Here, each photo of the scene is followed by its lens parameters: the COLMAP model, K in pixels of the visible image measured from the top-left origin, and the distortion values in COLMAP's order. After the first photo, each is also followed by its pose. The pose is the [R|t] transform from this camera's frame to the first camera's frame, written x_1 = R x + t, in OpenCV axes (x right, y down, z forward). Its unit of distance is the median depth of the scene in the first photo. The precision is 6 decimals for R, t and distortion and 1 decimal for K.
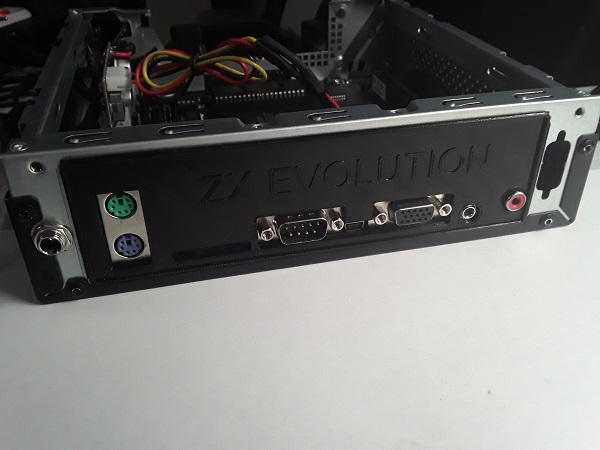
lens RADIAL K [[570.5, 0, 301.6], [0, 570.5, 224.6], [0, 0, 1]] dist [-0.003330, 0.000000]
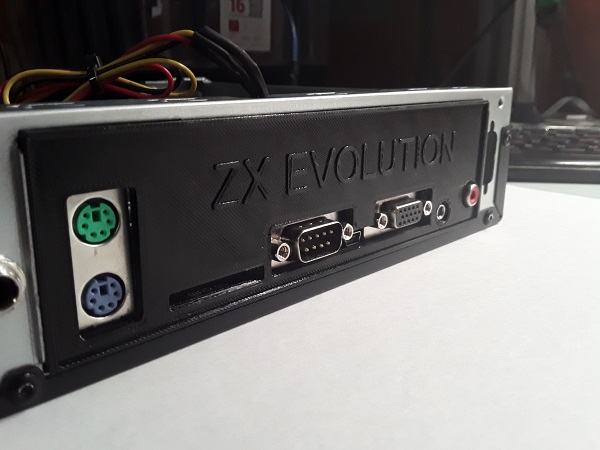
lens RADIAL K [[570.5, 0, 299.3], [0, 570.5, 225.2], [0, 0, 1]] dist [-0.003330, 0.000000]
pose [[0.854895, -0.128746, 0.502573, -0.398165], [0.264503, 0.941524, -0.208735, 0.140932], [-0.446311, 0.311378, 0.838958, 0.352620]]
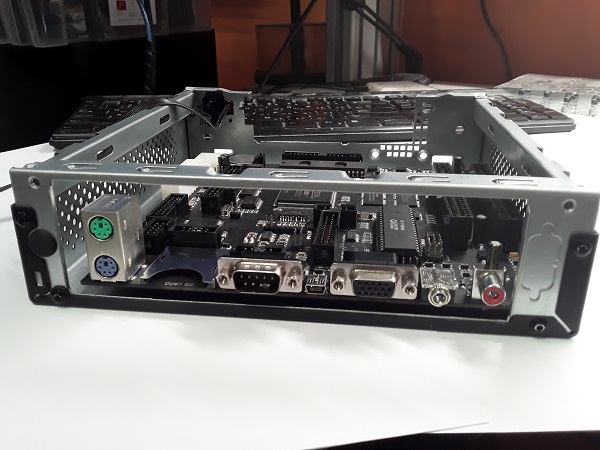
lens RADIAL K [[570.5, 0, 300.6], [0, 570.5, 225.3], [0, 0, 1]] dist [-0.003330, 0.000000]
pose [[0.936720, 0.137359, -0.322006, 0.388512], [-0.192636, 0.970275, -0.146488, 0.046486], [0.292313, 0.199248, 0.935336, 0.039774]]
